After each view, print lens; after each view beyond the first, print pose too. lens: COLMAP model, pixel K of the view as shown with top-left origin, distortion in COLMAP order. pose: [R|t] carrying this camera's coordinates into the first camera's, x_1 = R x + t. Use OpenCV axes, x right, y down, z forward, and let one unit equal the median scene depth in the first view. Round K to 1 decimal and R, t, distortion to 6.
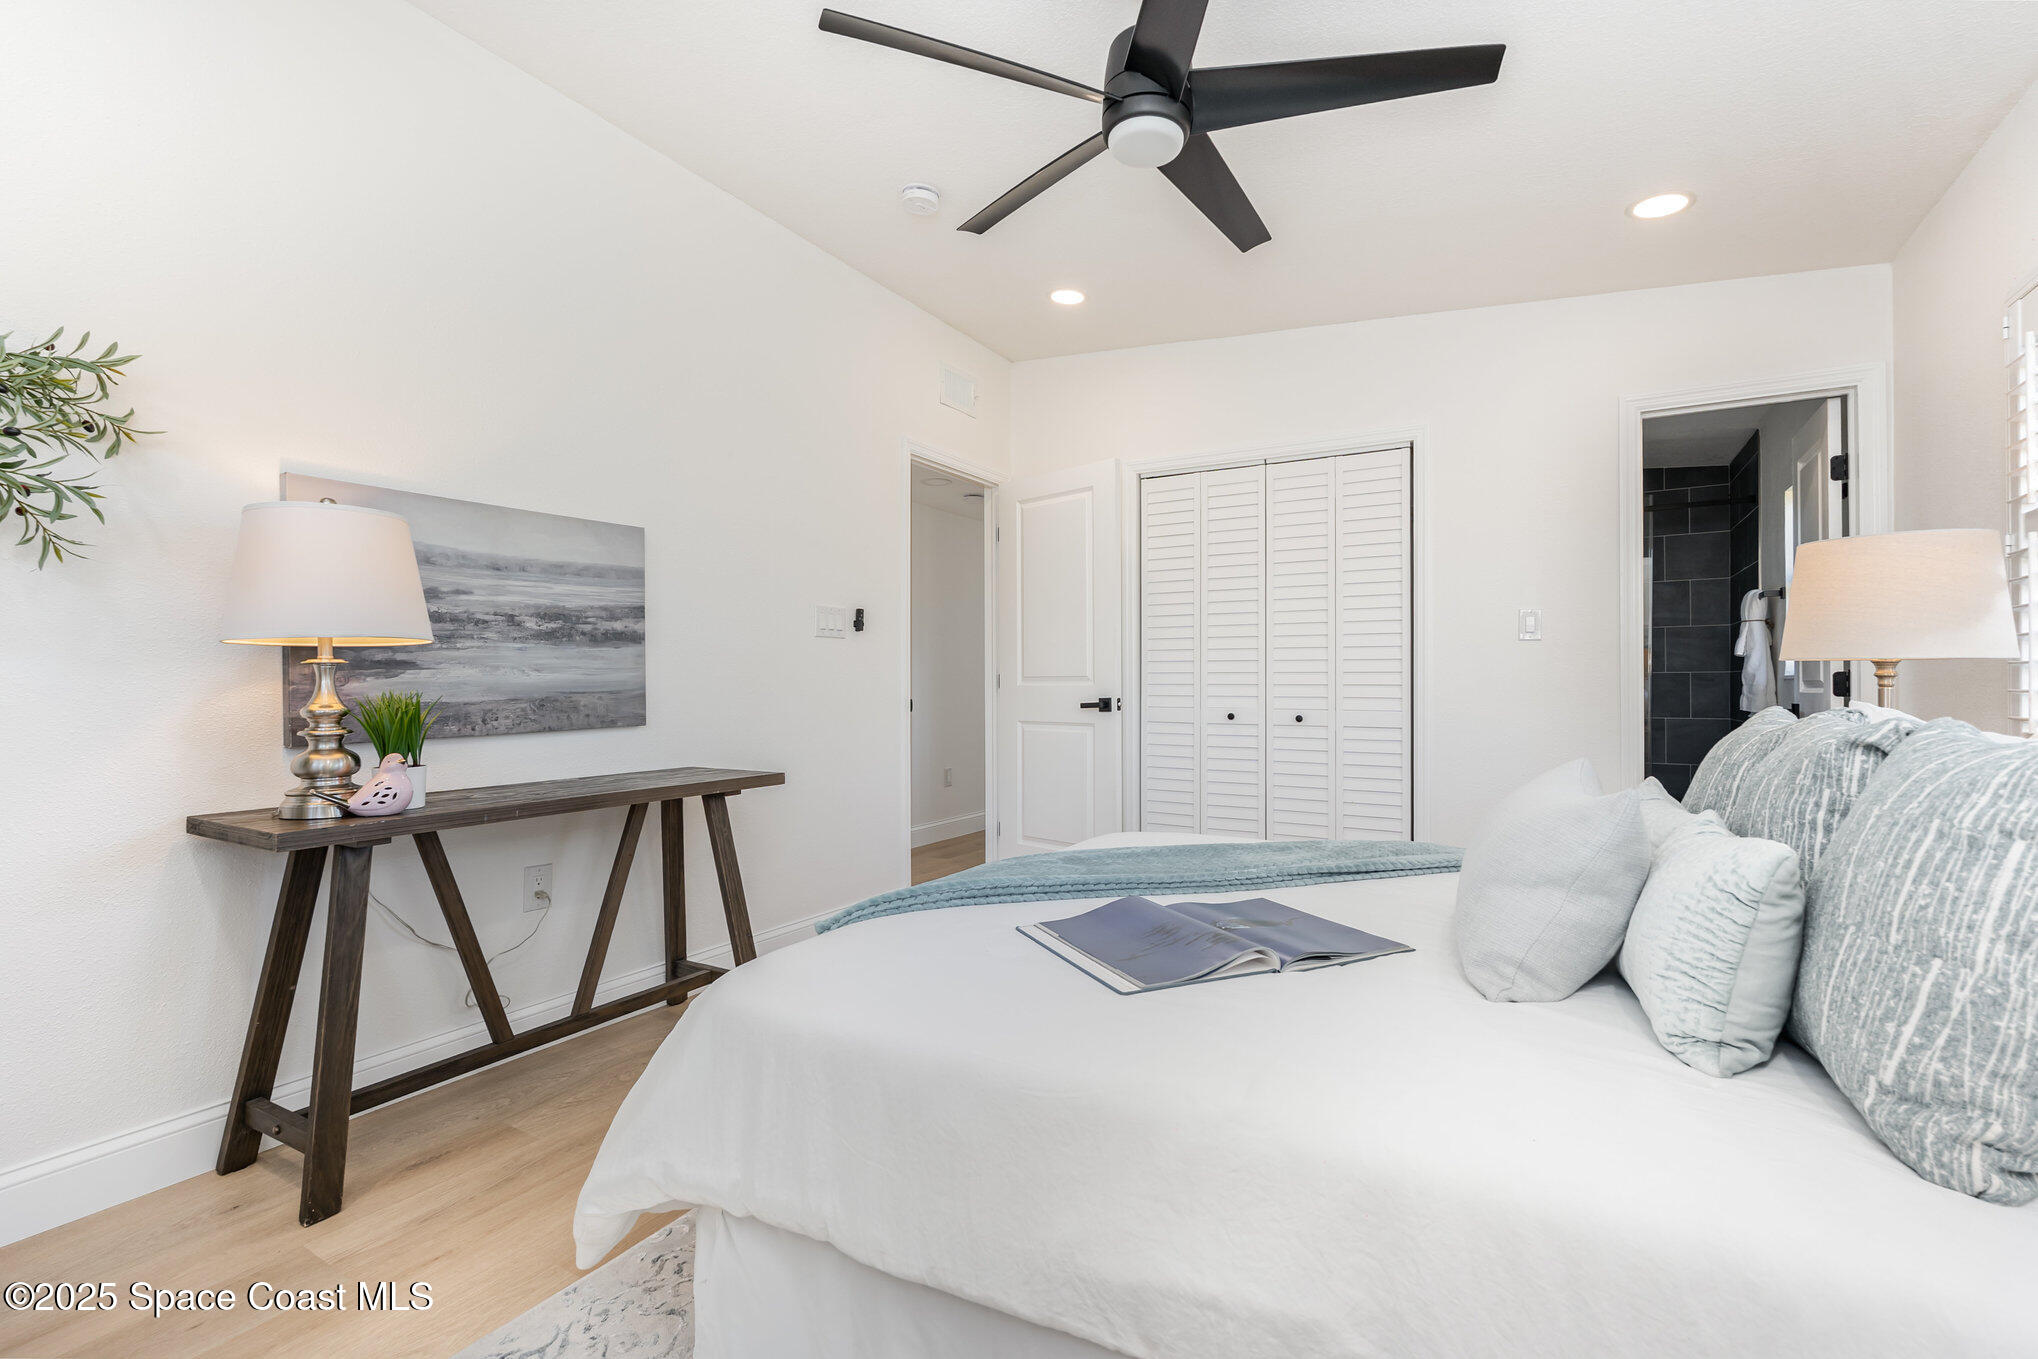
lens RADIAL K [[899.0, 0, 1032.7], [0, 899.0, 689.0], [0, 0, 1]] dist [-0.001614, -0.000141]
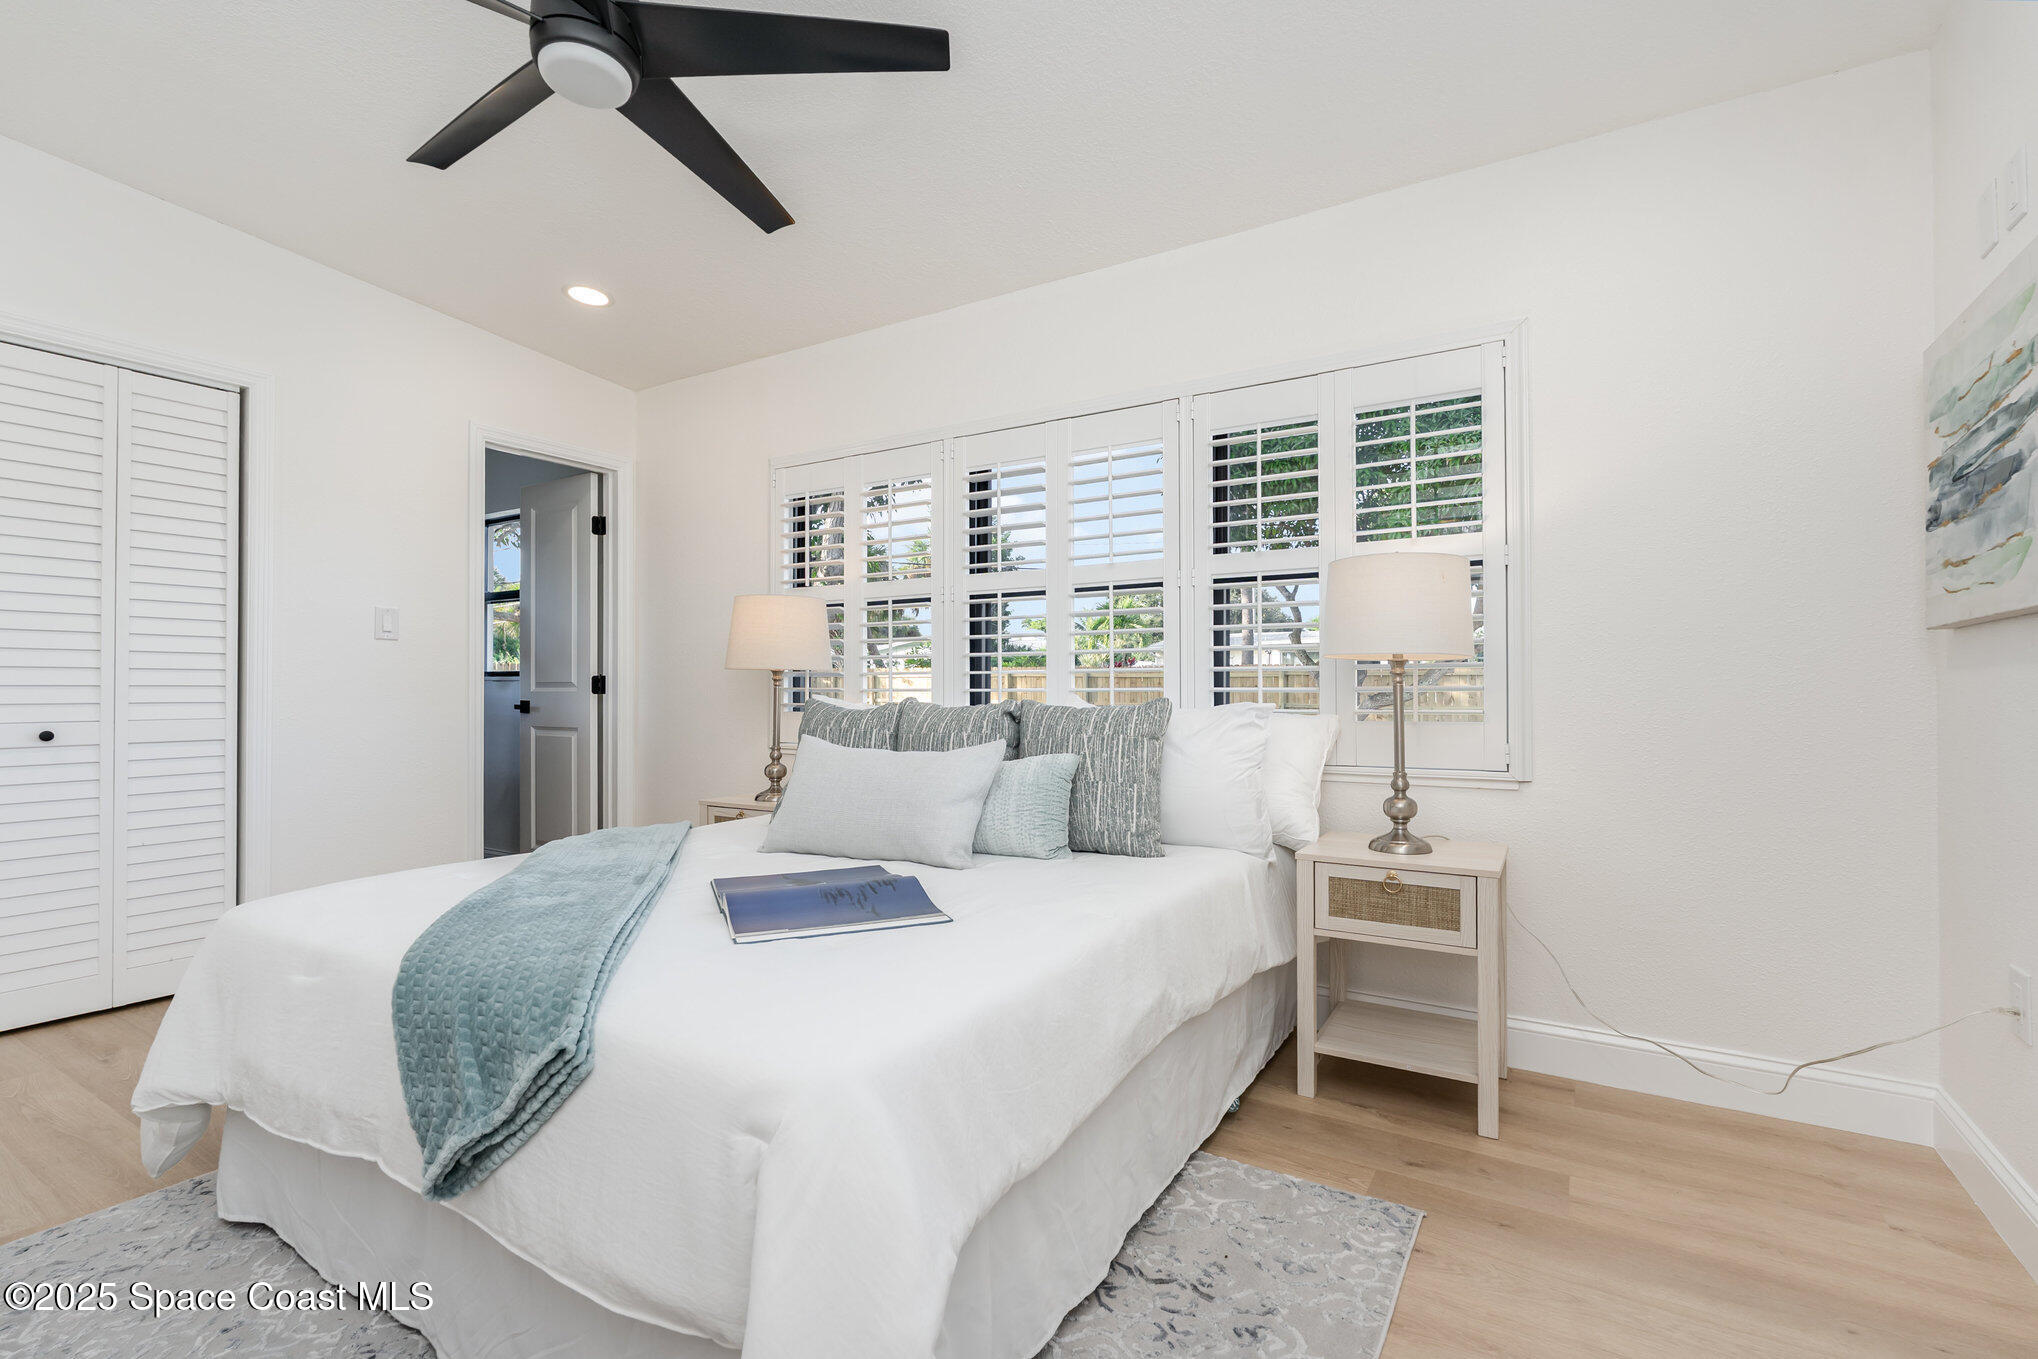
lens RADIAL K [[899.0, 0, 1032.7], [0, 899.0, 689.0], [0, 0, 1]] dist [-0.001614, -0.000141]
pose [[0.013717, -0.002491, 0.999903, -0.431596], [0.005502, 0.999982, 0.002415, 0.000549], [-0.999891, 0.005468, 0.013730, 0.313798]]
